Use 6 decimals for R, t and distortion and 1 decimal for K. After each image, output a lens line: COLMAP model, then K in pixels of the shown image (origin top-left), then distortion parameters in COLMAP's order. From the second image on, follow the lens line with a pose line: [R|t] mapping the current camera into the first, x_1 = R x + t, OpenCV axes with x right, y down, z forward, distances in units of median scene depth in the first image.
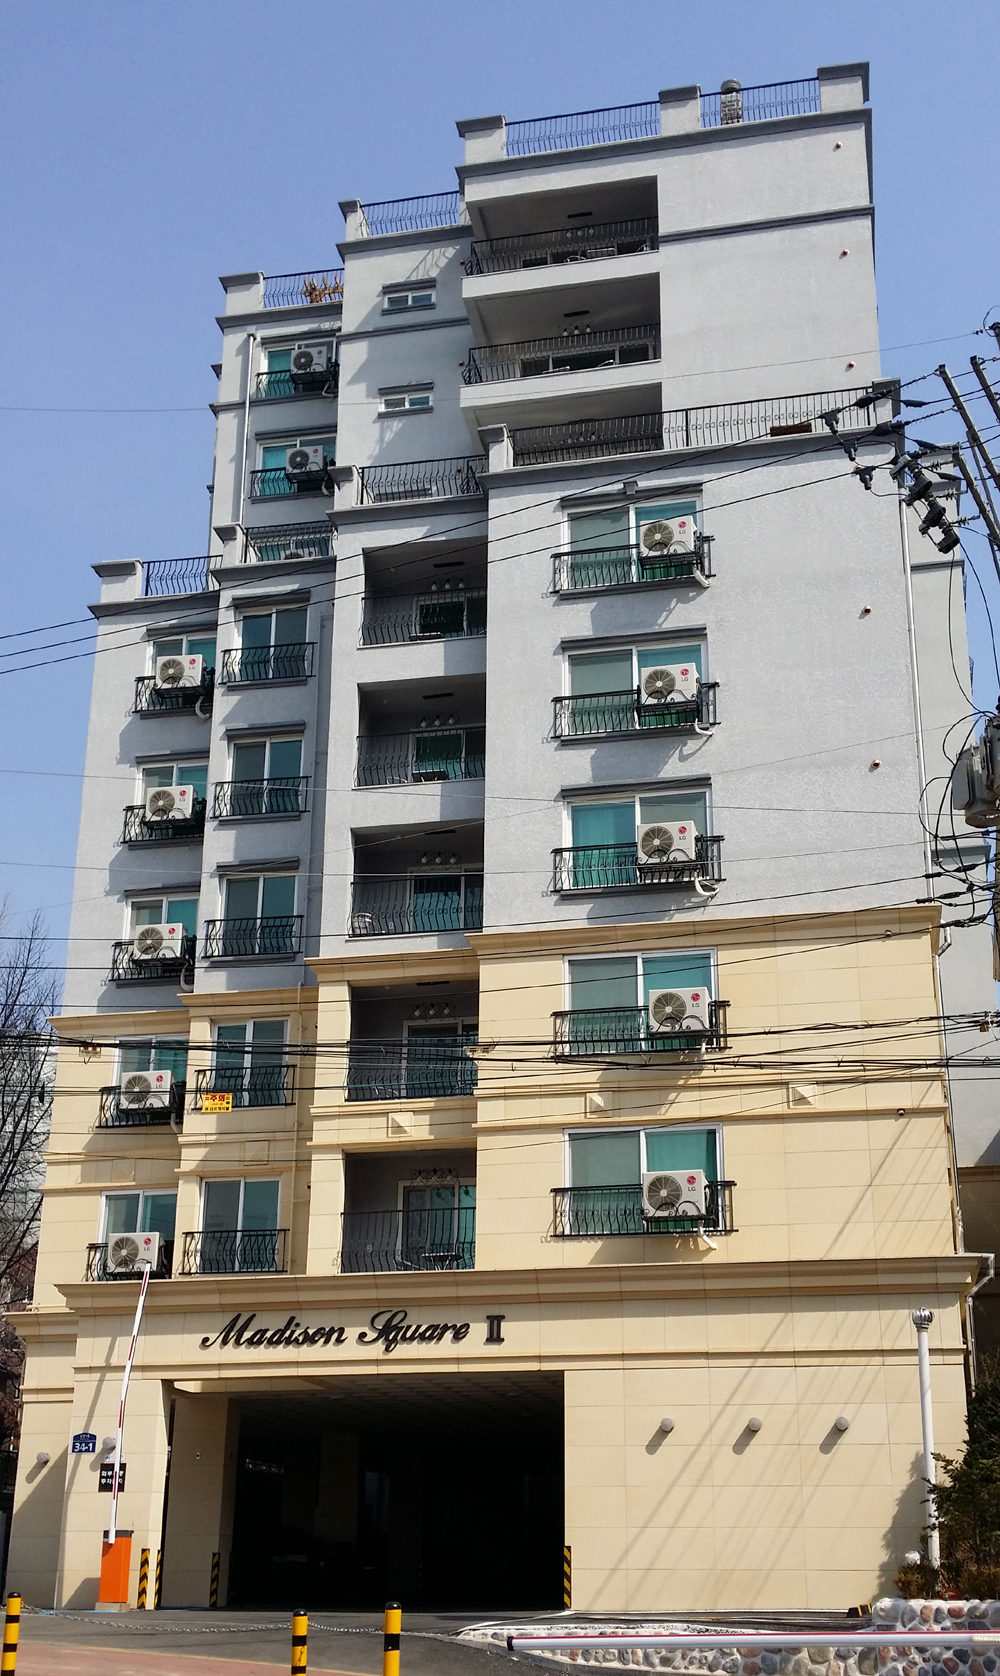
lens RADIAL K [[1982.2, 0, 500.0], [0, 1982.2, 838.0], [0, 0, 1]] dist [0.122304, -0.661233]
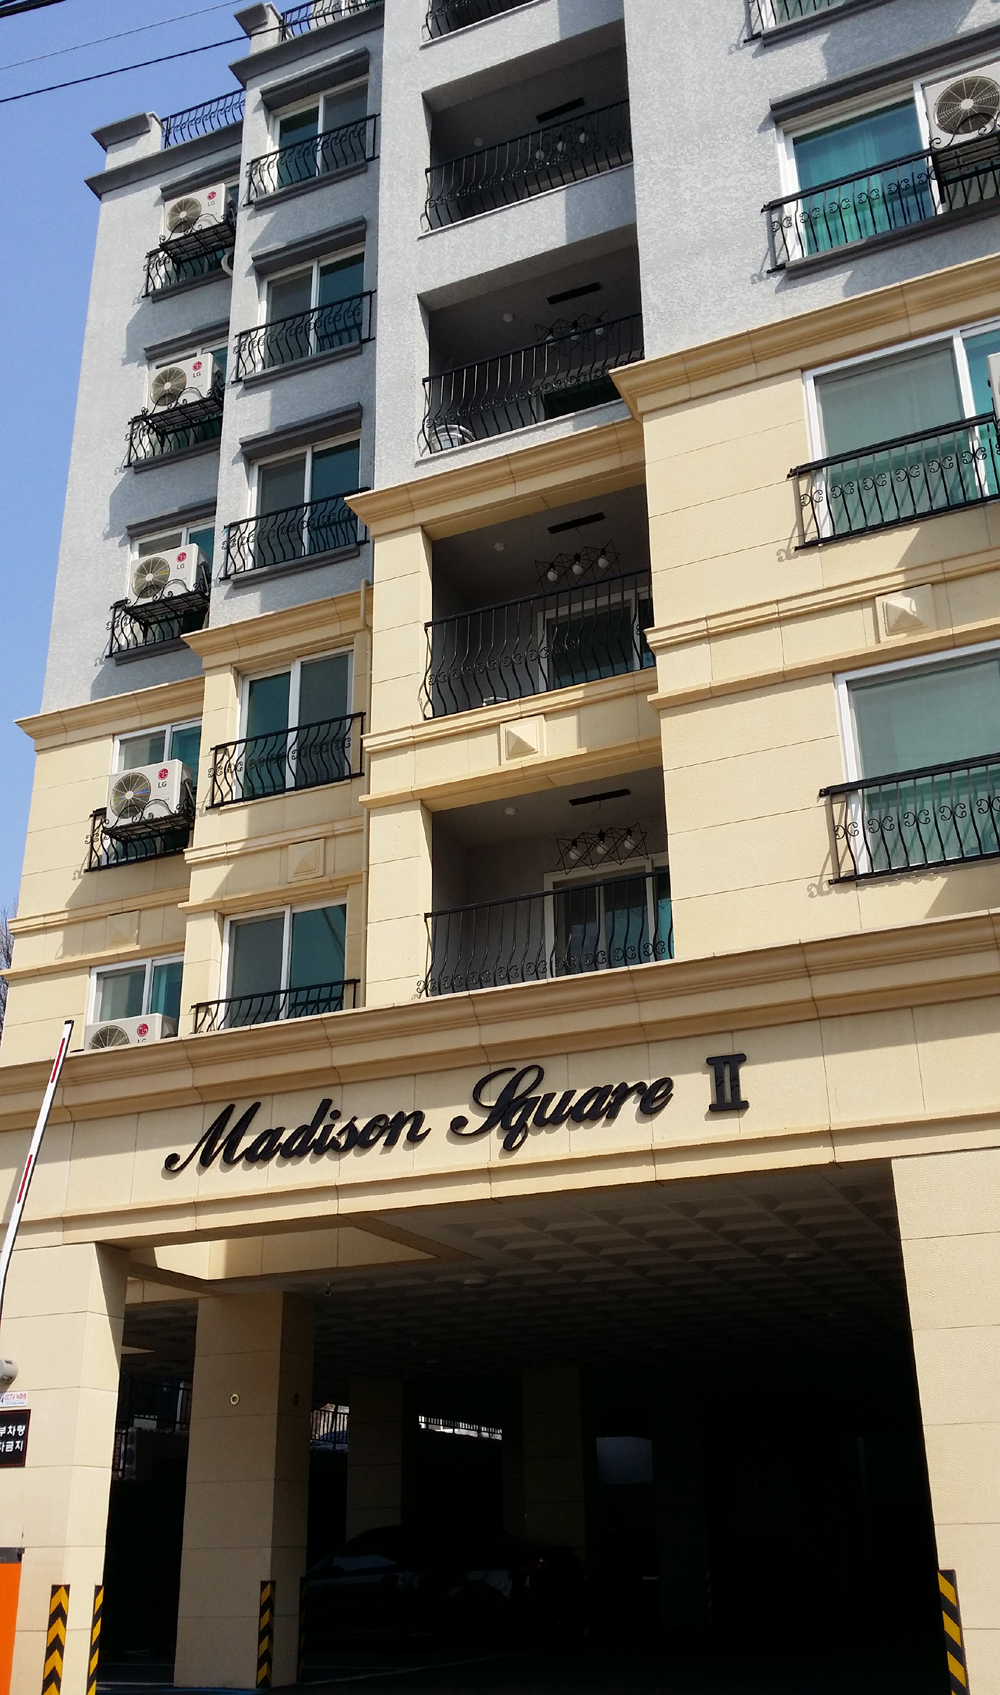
lens RADIAL K [[1567.6, 0, 500.0], [0, 1567.6, 847.5], [0, 0, 1]] dist [0.004384, -0.005870]
pose [[0.975123, -0.105406, -0.194998, 0.022602], [0.092686, 0.992996, -0.073271, 0.209630], [0.201355, 0.053375, 0.978063, 0.616786]]
